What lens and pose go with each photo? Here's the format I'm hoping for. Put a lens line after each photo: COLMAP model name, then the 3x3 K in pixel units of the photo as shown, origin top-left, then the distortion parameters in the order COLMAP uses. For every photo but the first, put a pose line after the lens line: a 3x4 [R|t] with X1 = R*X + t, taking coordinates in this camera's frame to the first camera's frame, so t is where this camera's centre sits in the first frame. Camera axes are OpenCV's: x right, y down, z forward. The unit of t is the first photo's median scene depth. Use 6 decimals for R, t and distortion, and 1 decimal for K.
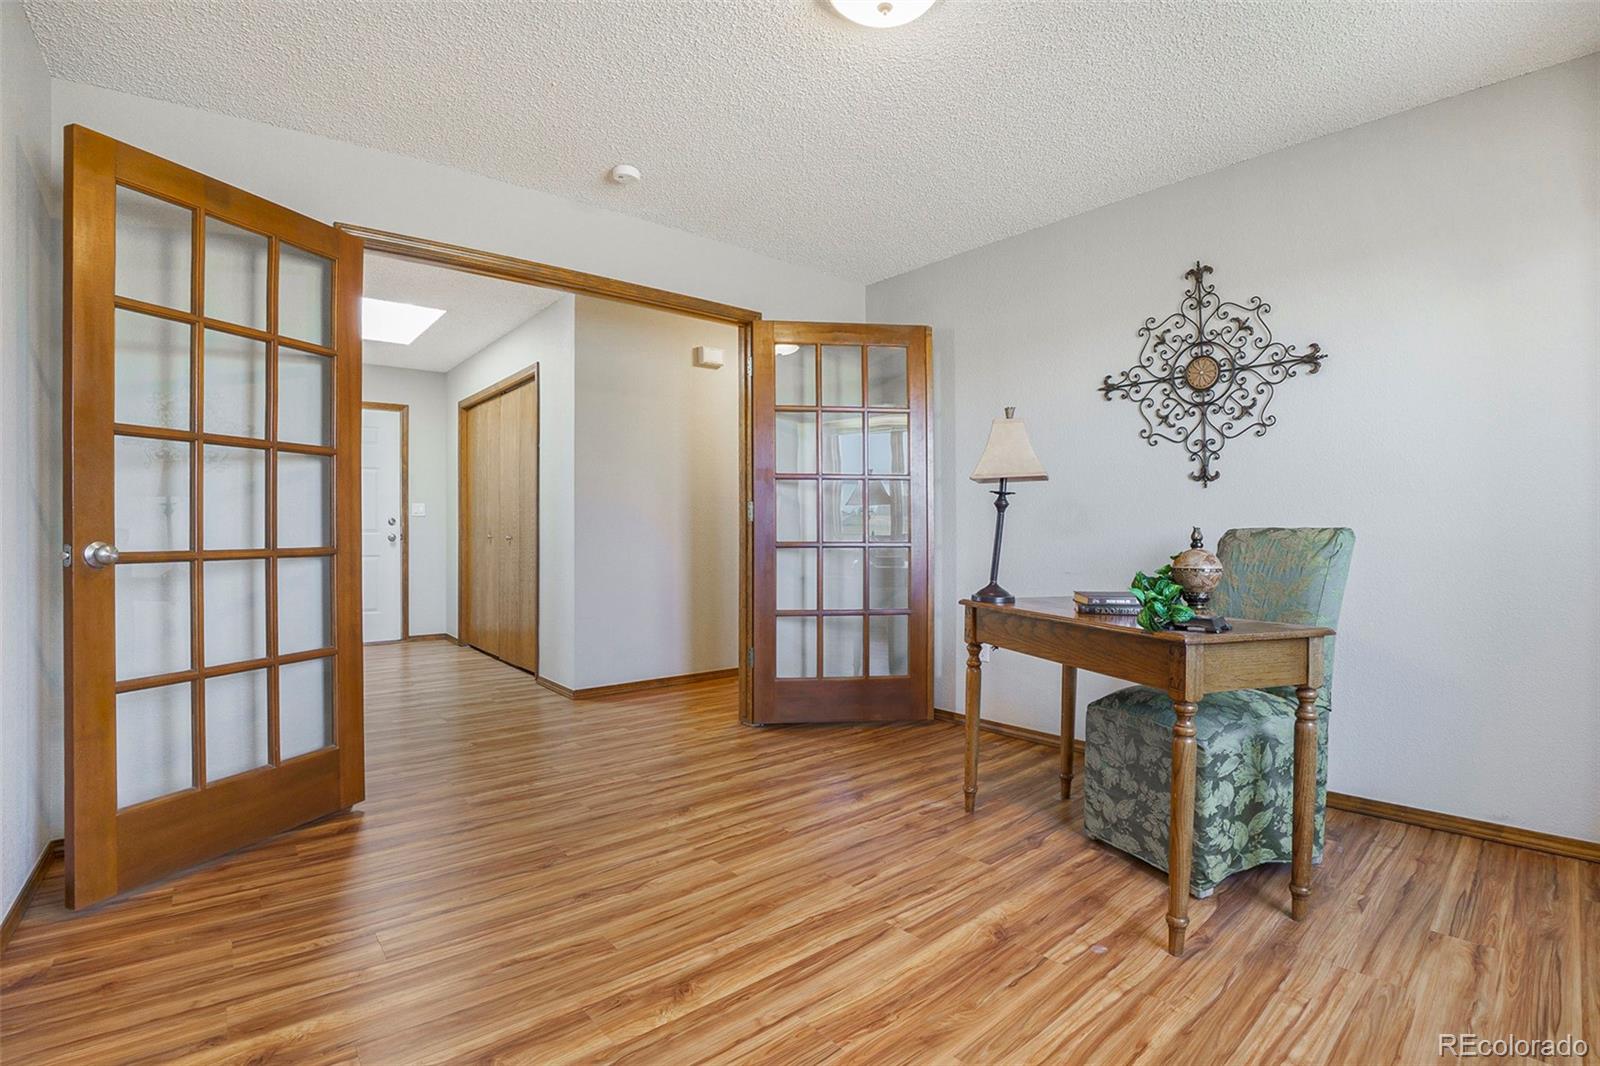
lens RADIAL K [[787.1, 0, 832.2], [0, 787.1, 535.7], [0, 0, 1]] dist [-0.024494, -0.000264]
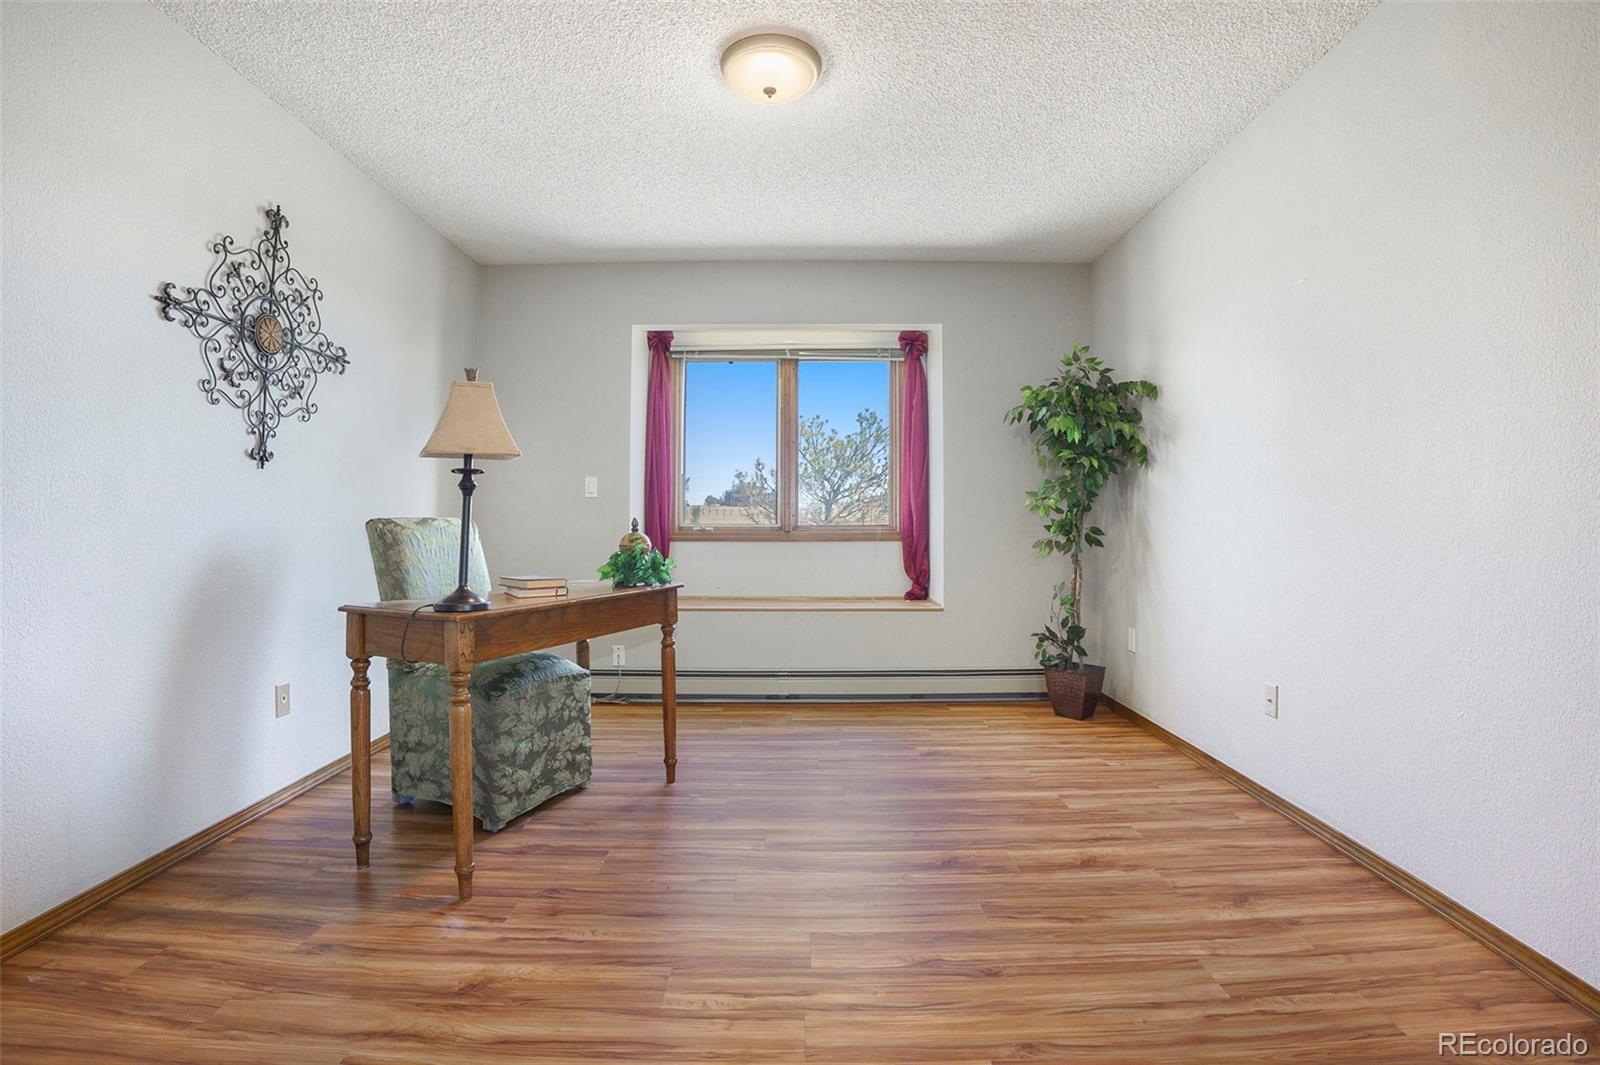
lens RADIAL K [[777.1, 0, 799.9], [0, 777.1, 496.2], [0, 0, 1]] dist [-0.060149, 0.000047]
pose [[-0.757682, 0.019941, 0.652319, -0.506791], [0.003426, 0.999641, -0.026579, -0.008007], [-0.652615, -0.017903, -0.757479, 1.266561]]
